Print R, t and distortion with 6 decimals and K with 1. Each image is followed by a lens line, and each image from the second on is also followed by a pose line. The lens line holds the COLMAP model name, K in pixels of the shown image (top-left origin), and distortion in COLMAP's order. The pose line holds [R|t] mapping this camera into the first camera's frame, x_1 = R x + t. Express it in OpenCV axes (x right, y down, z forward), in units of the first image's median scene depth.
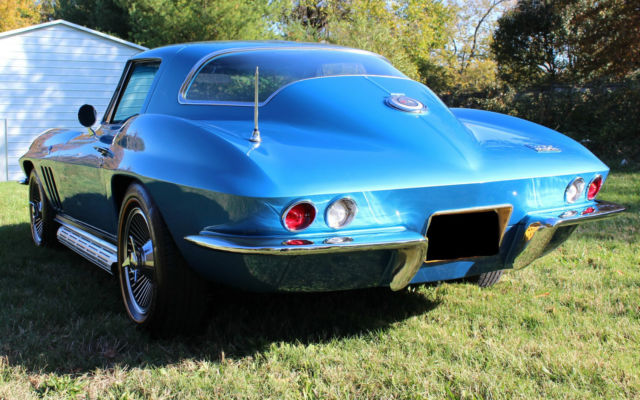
lens RADIAL K [[796.0, 0, 320.0], [0, 796.0, 132.8], [0, 0, 1]] dist [-0.159106, 0.023330]
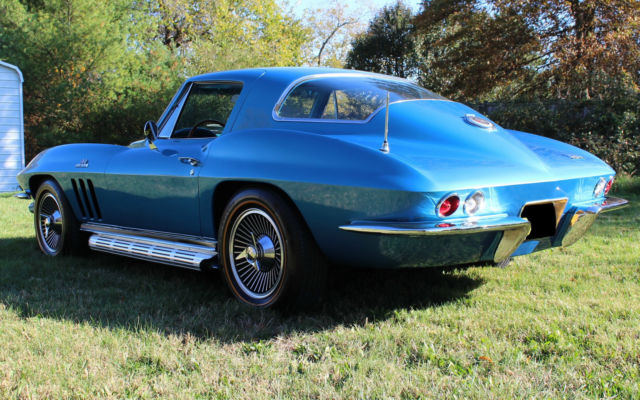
lens RADIAL K [[788.0, 0, 353.4], [0, 788.0, 200.0], [0, 0, 1]] dist [-0.180767, 0.272720]
pose [[0.969303, -0.018301, 0.245186, -0.408572], [0.003363, 0.998119, 0.061208, 0.011562], [-0.245845, -0.058505, 0.967542, -0.187907]]
